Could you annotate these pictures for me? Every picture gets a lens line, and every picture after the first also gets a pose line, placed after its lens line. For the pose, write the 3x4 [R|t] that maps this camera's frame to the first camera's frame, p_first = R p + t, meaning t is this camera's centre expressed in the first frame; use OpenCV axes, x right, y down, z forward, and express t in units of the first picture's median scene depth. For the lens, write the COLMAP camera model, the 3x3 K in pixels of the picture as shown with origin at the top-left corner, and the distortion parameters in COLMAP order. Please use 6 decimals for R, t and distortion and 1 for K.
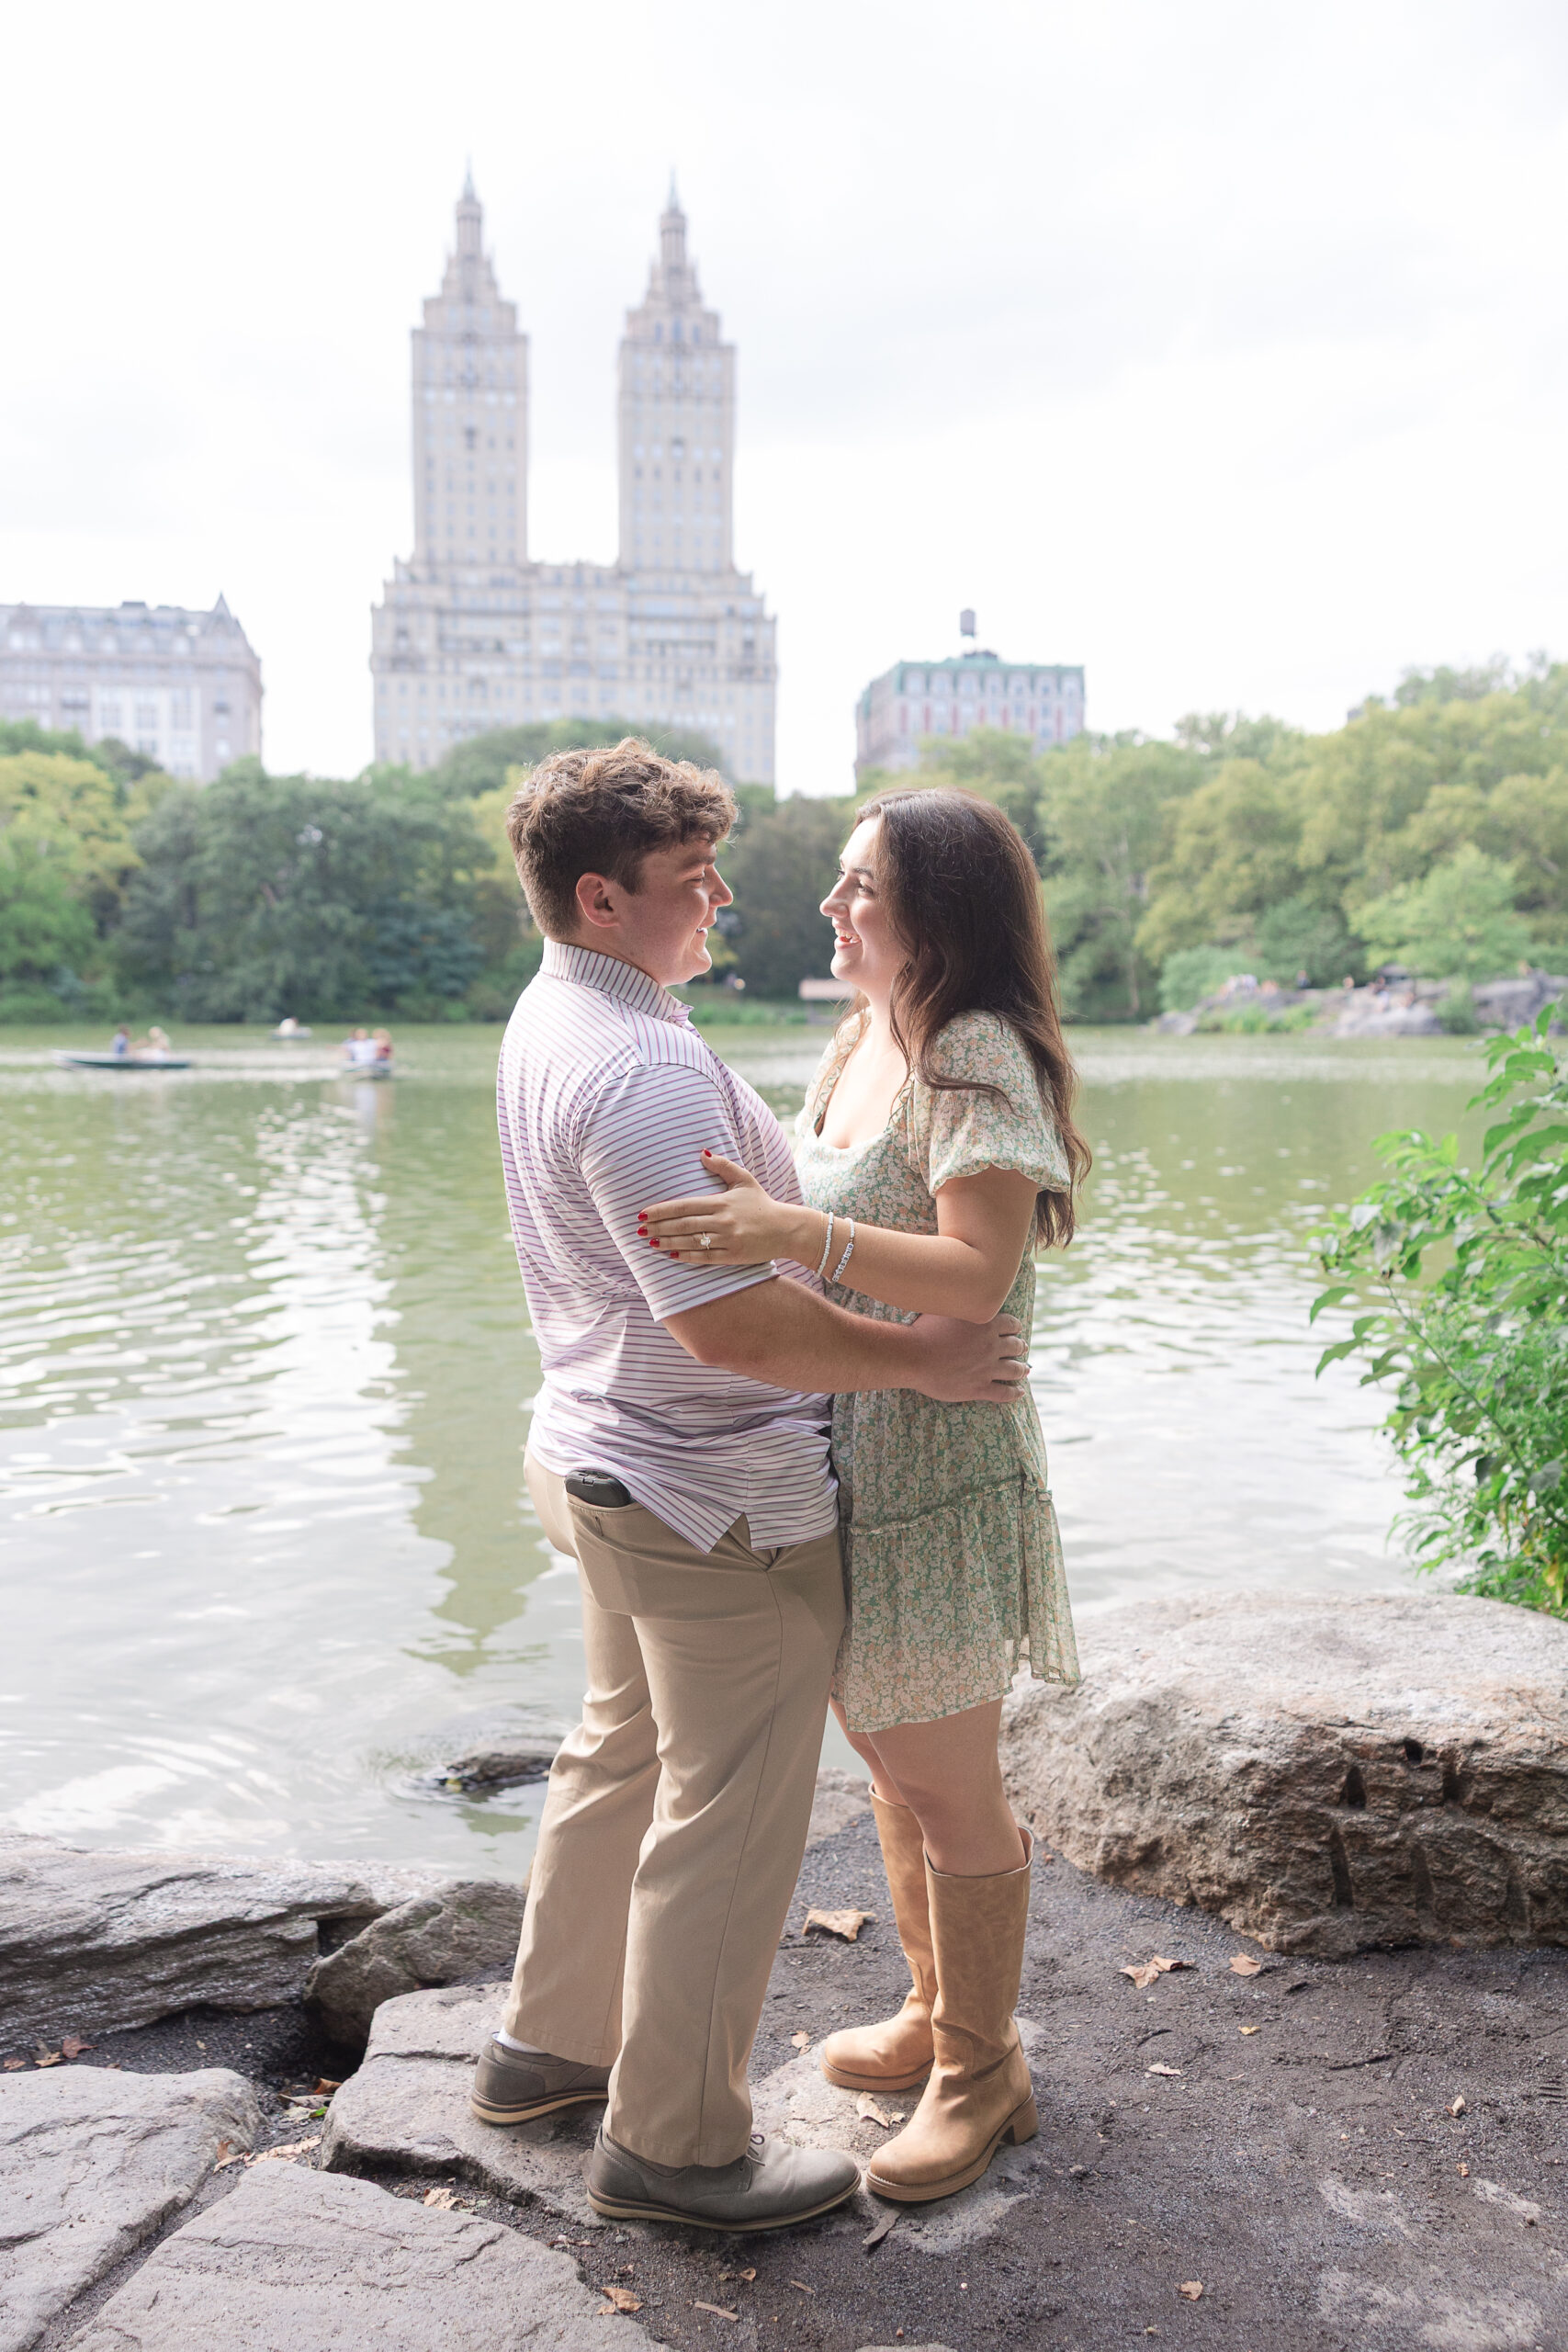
lens RADIAL K [[2298.9, 0, 796.6], [0, 2298.9, 1219.2], [0, 0, 1]] dist [0.008295, -0.006176]
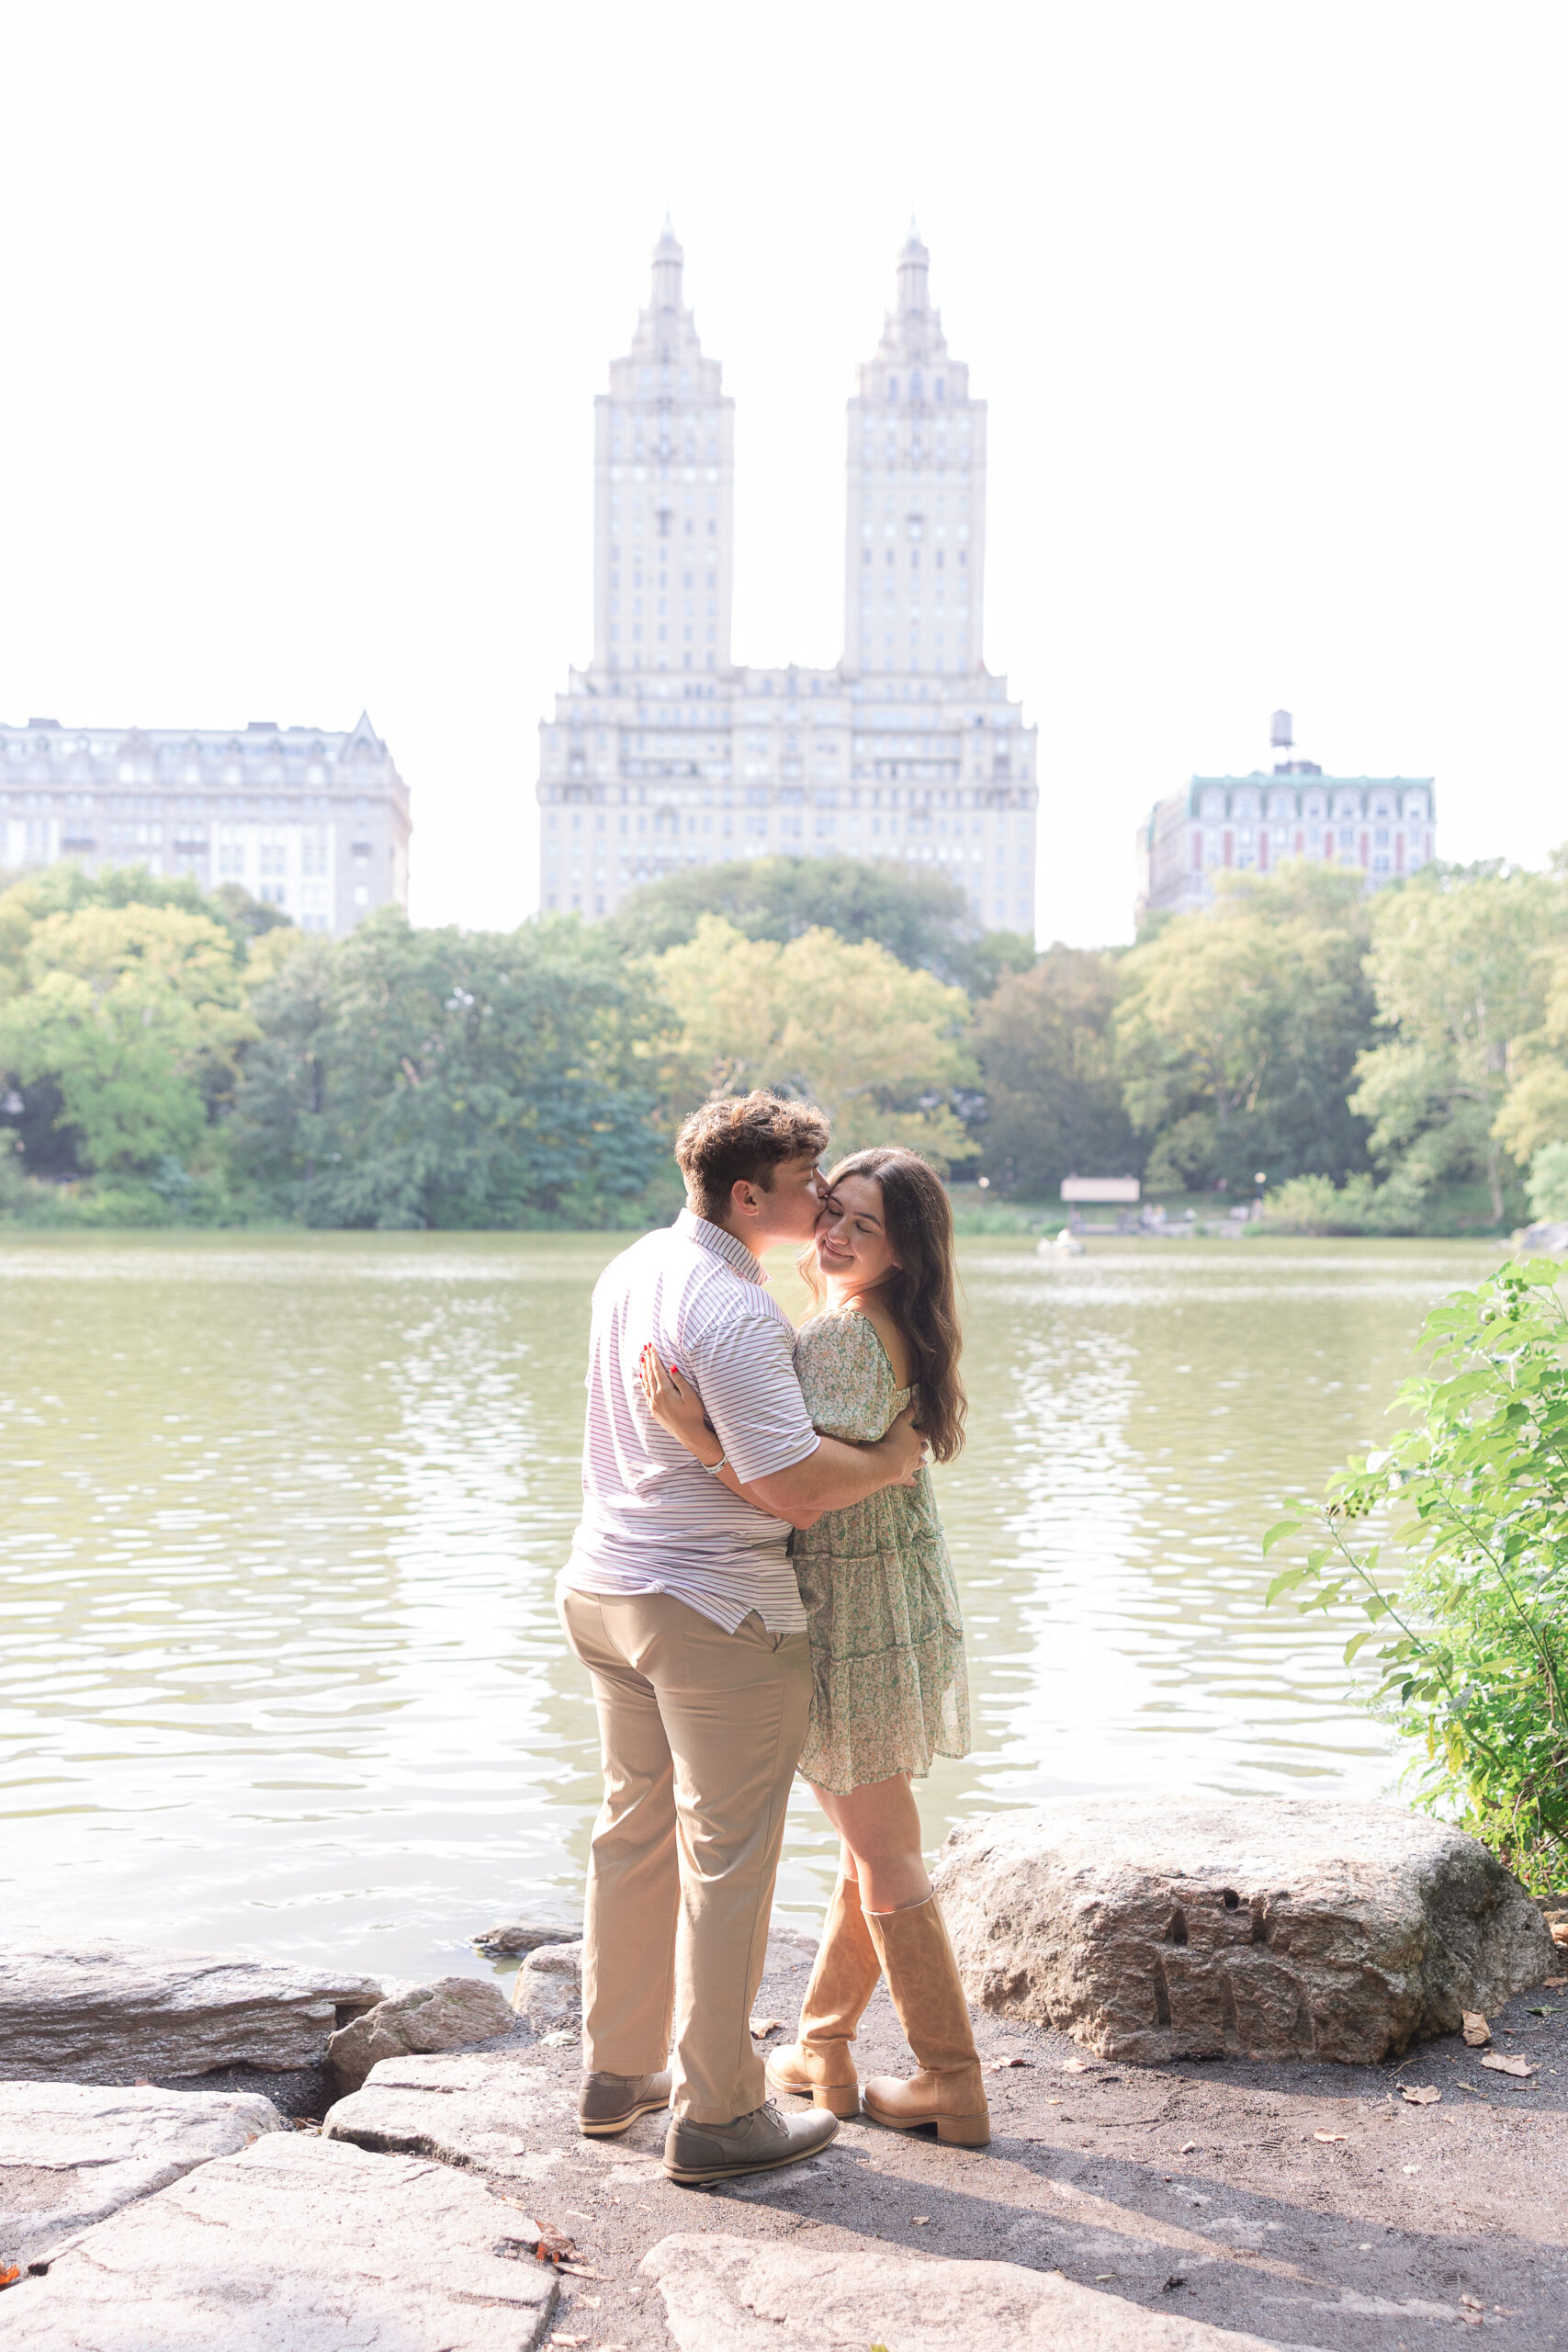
lens RADIAL K [[3415.7, 0, 727.8], [0, 3415.7, 1153.8], [0, 0, 1]] dist [0.019653, 0.070064]
pose [[0.987652, 0.005241, -0.156579, 0.074557], [-0.019387, 0.995847, -0.088956, -0.005329], [0.155462, 0.090893, 0.983651, -0.182444]]
